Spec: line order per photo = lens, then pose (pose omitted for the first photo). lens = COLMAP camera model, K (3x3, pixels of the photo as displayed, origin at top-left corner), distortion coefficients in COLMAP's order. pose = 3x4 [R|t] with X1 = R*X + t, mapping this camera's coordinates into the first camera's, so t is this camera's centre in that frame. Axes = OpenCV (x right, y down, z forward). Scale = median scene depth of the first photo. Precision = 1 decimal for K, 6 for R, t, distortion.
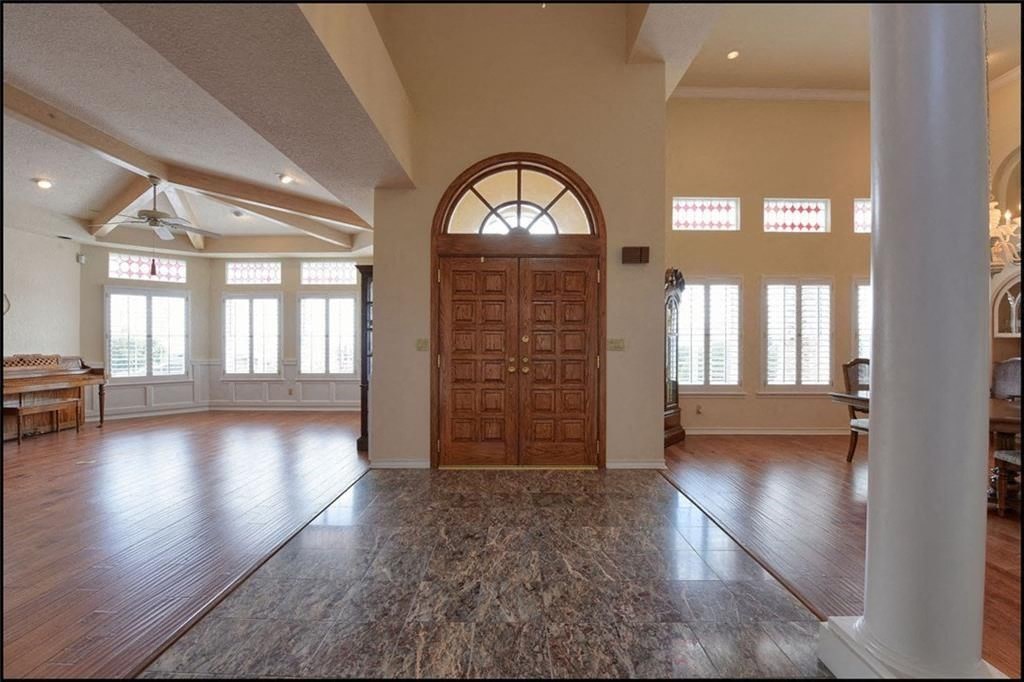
lens RADIAL K [[414.9, 0, 511.2], [0, 414.9, 339.7], [0, 0, 1]] dist [-0.013316, -0.000270]
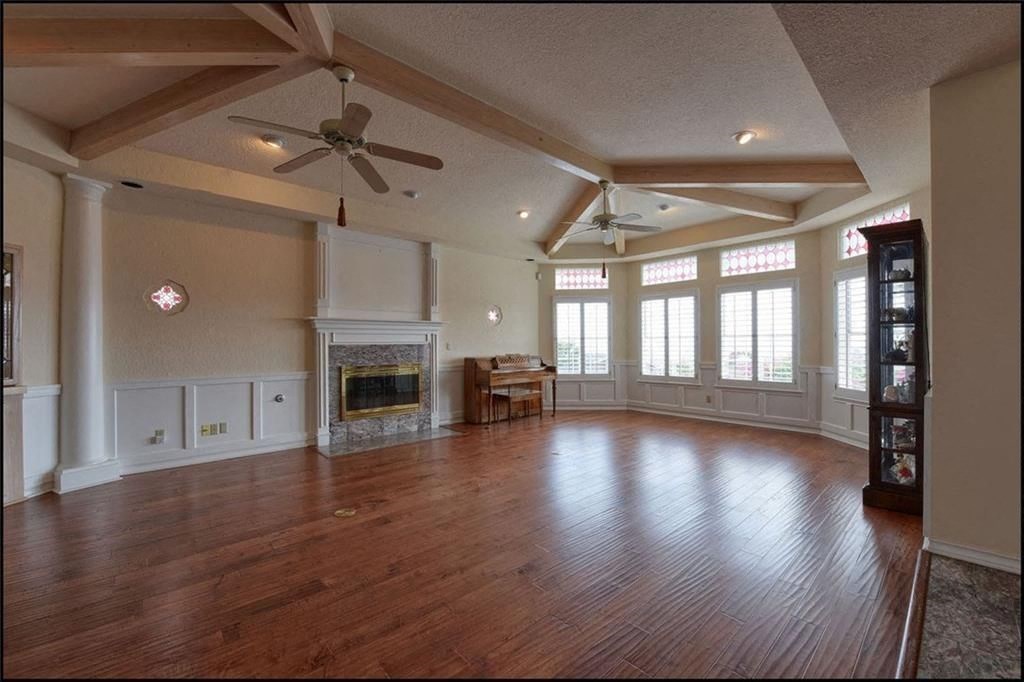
lens RADIAL K [[416.3, 0, 512.4], [0, 416.3, 341.1], [0, 0, 1]] dist [-0.010191, -0.000254]
pose [[0.679001, -0.008050, -0.734093, -0.176061], [0.009654, 0.999951, -0.002036, -0.001250], [0.734074, -0.005704, 0.679046, 0.085918]]
